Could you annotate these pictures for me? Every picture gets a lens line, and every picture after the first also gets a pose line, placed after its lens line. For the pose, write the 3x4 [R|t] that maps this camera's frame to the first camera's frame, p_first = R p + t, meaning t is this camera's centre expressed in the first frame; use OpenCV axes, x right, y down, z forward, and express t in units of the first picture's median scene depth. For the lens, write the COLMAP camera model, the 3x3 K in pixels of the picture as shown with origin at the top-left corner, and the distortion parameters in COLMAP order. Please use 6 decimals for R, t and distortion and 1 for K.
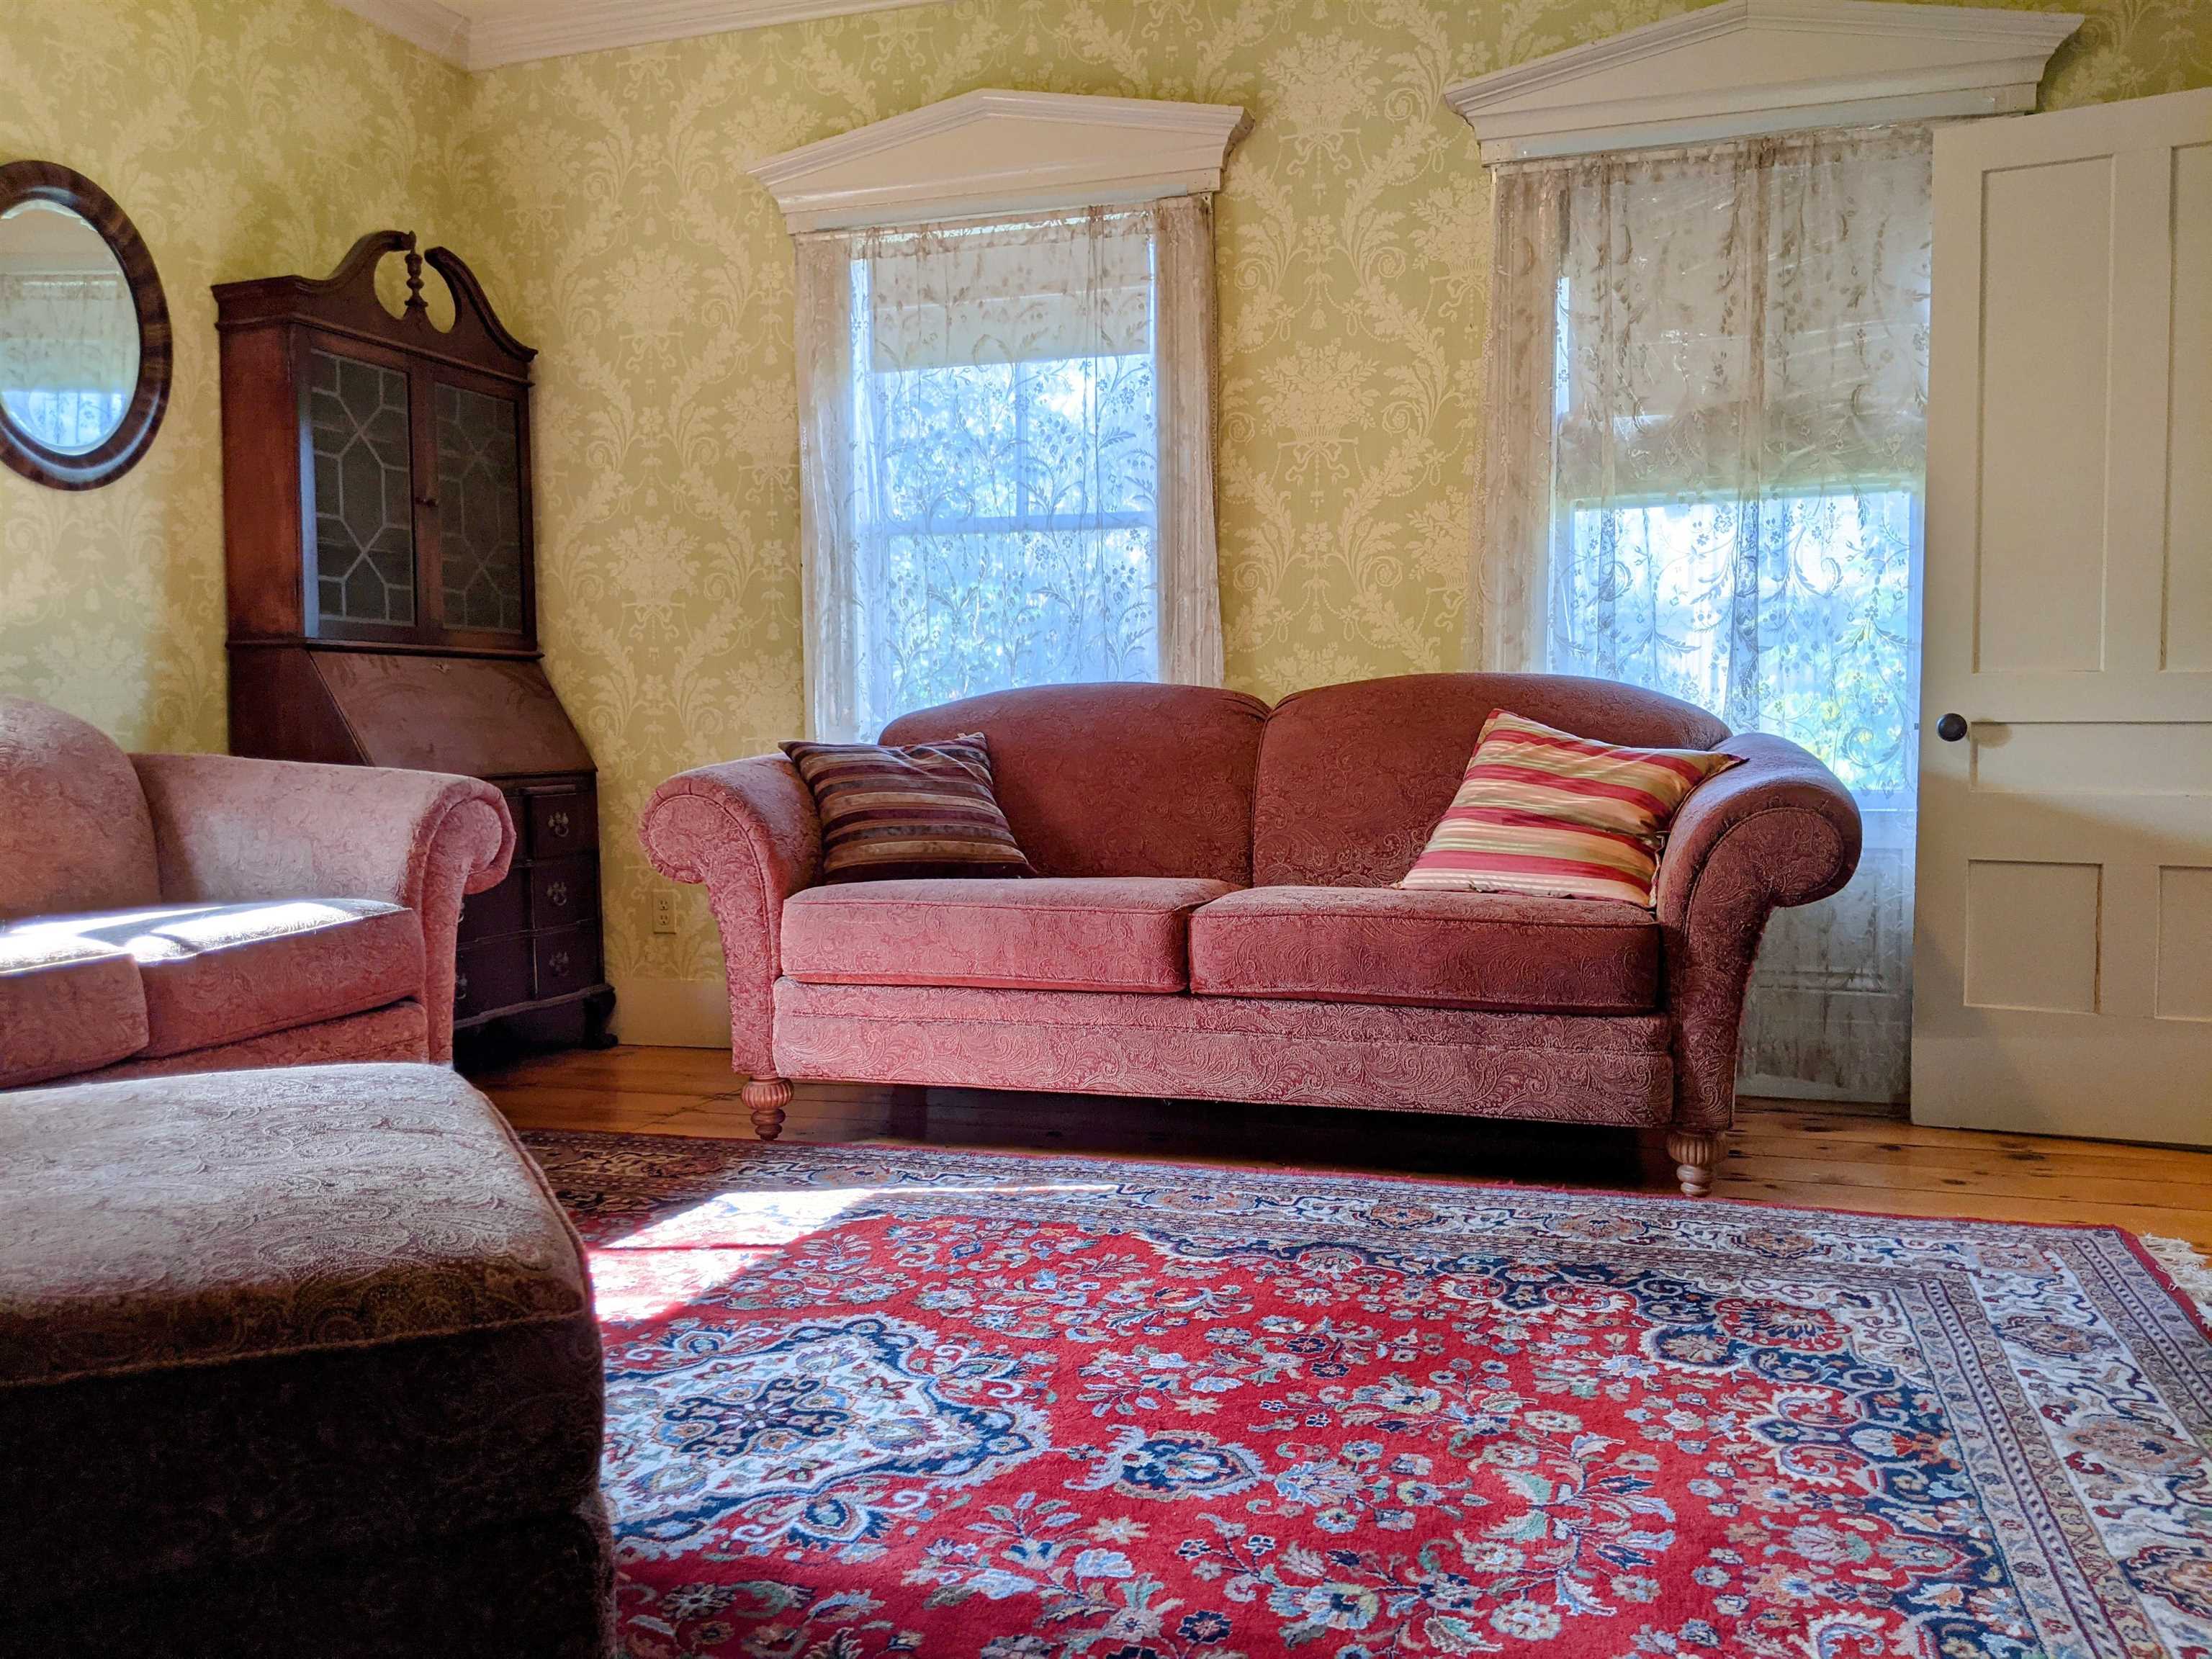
lens RADIAL K [[1769.5, 0, 1093.7], [0, 1769.5, 836.1], [0, 0, 1]] dist [0.075004, -0.152738]
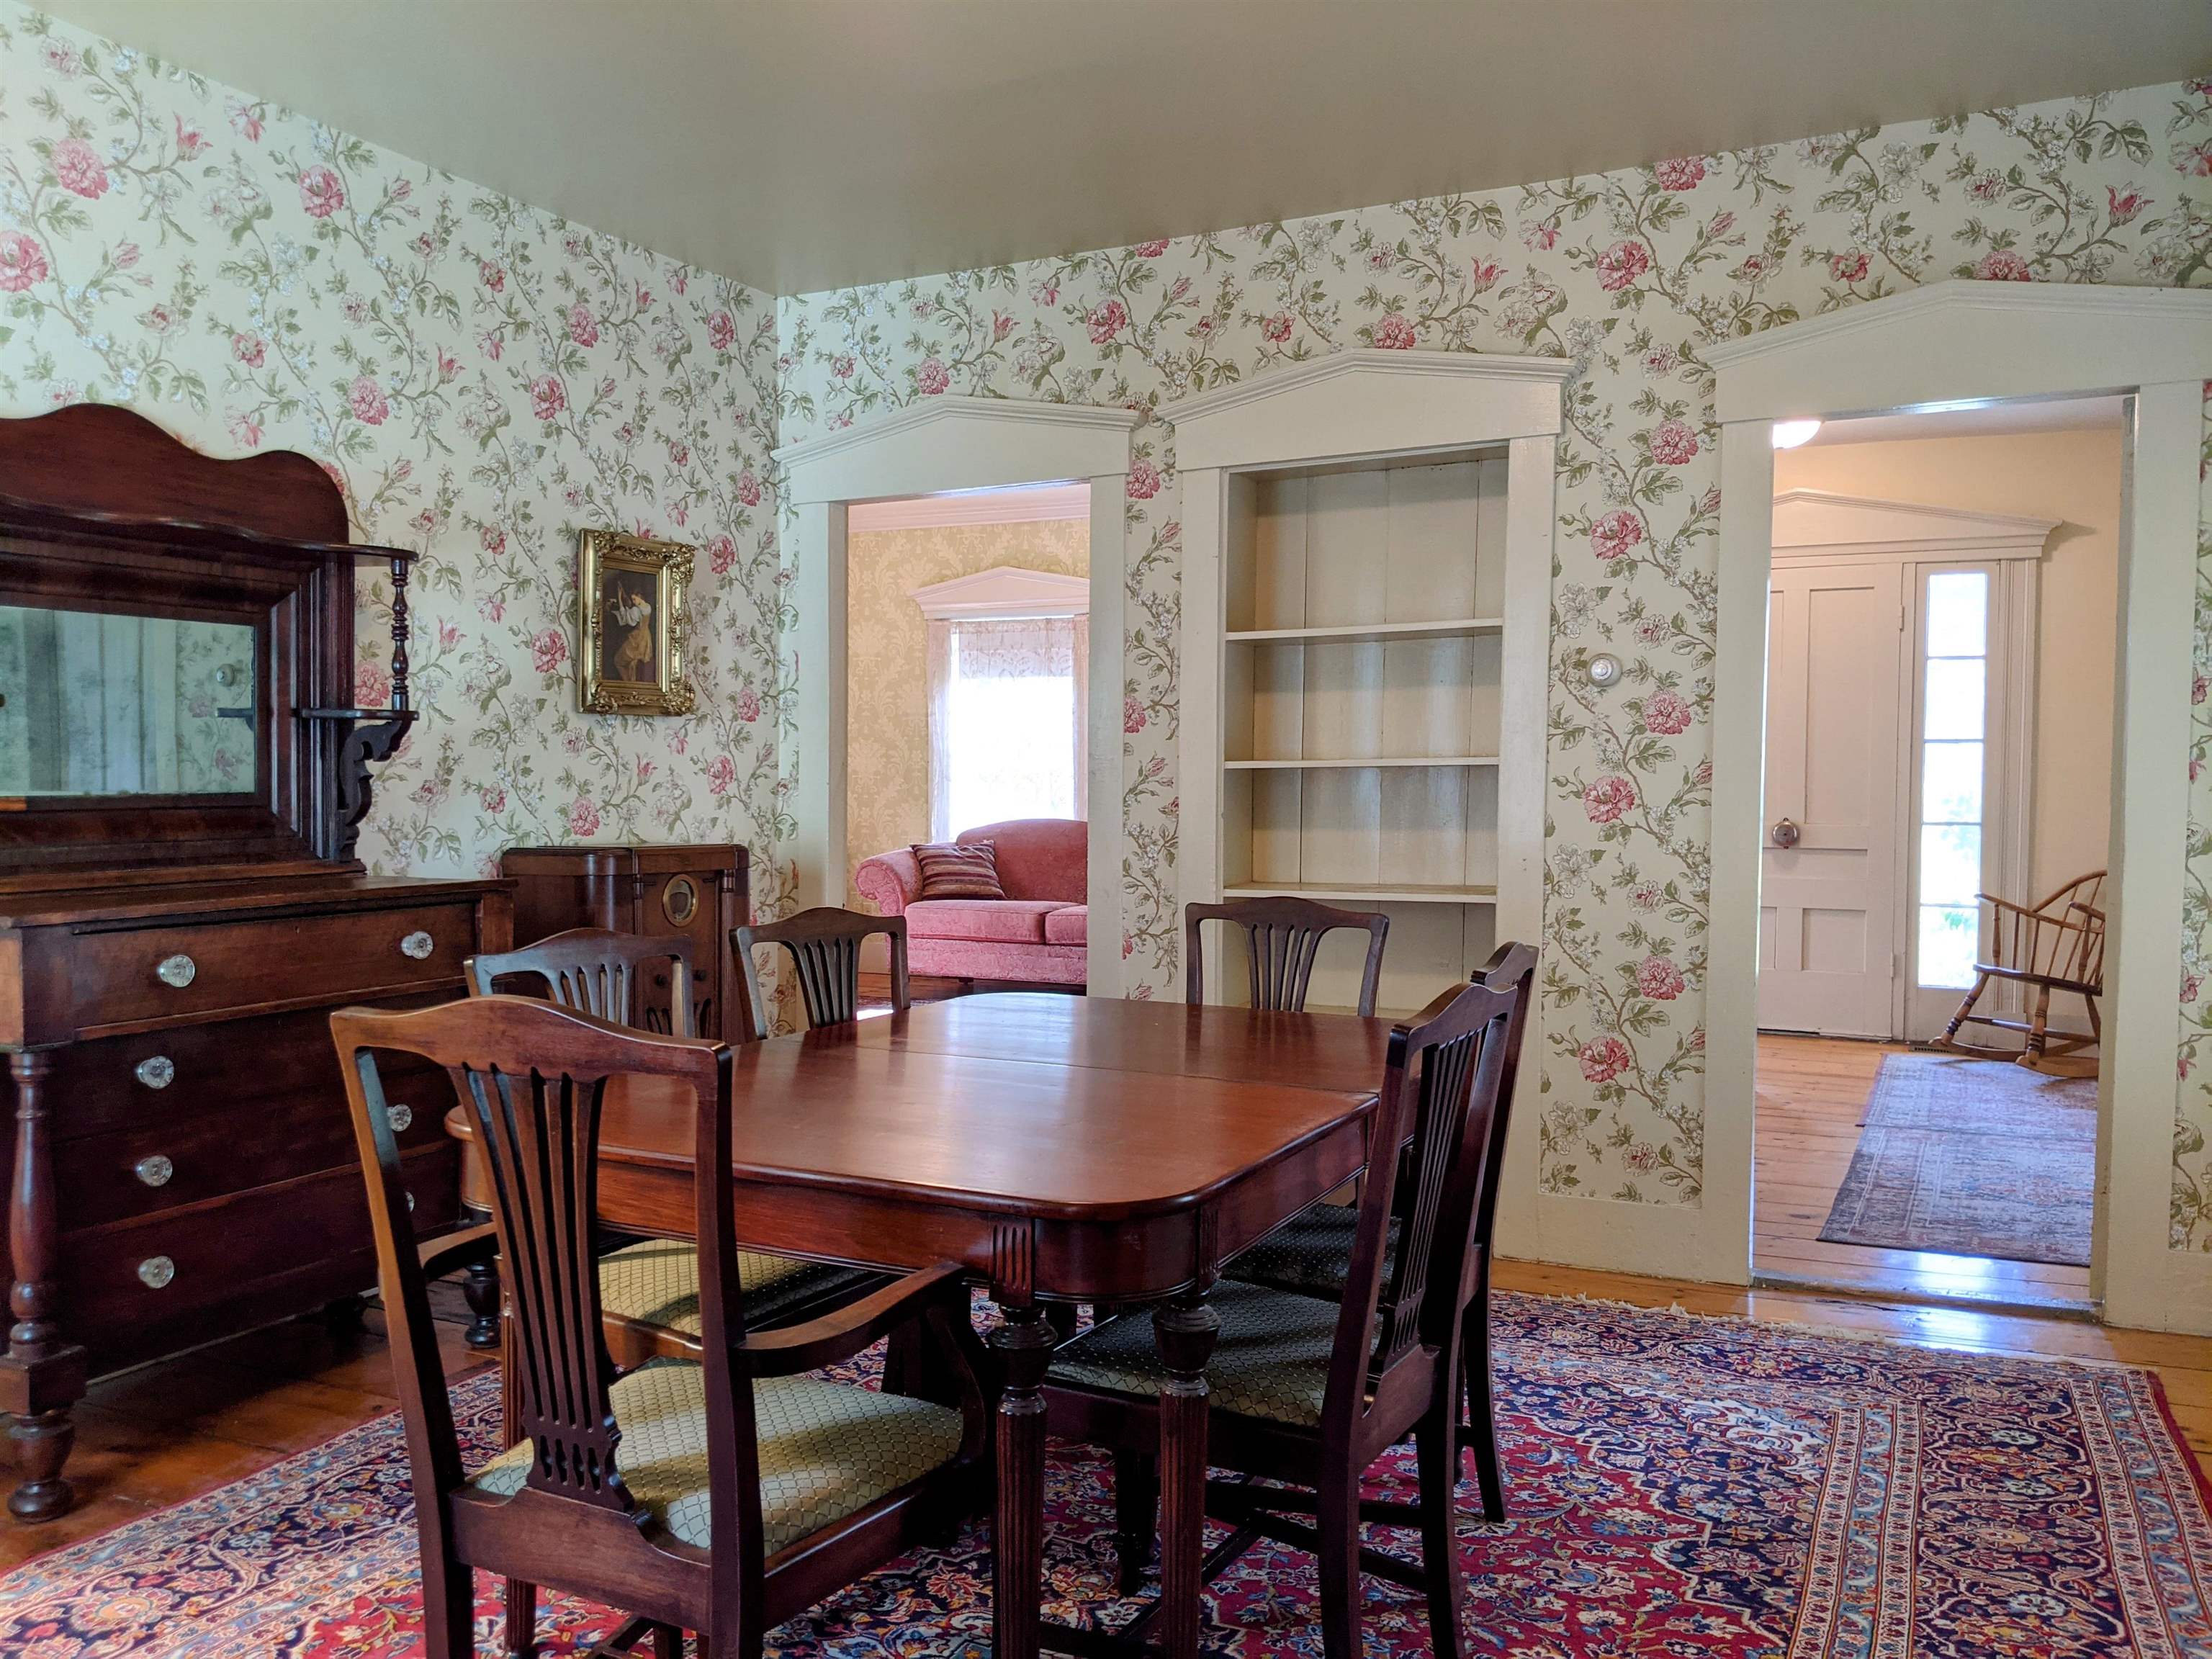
lens RADIAL K [[1769.5, 0, 1093.7], [0, 1769.5, 836.1], [0, 0, 1]] dist [0.075004, -0.152738]
pose [[0.991835, 0.009966, -0.127139, 0.676711], [-0.012507, 0.999737, -0.019206, -0.036103], [0.126914, 0.020639, 0.991699, -2.464790]]
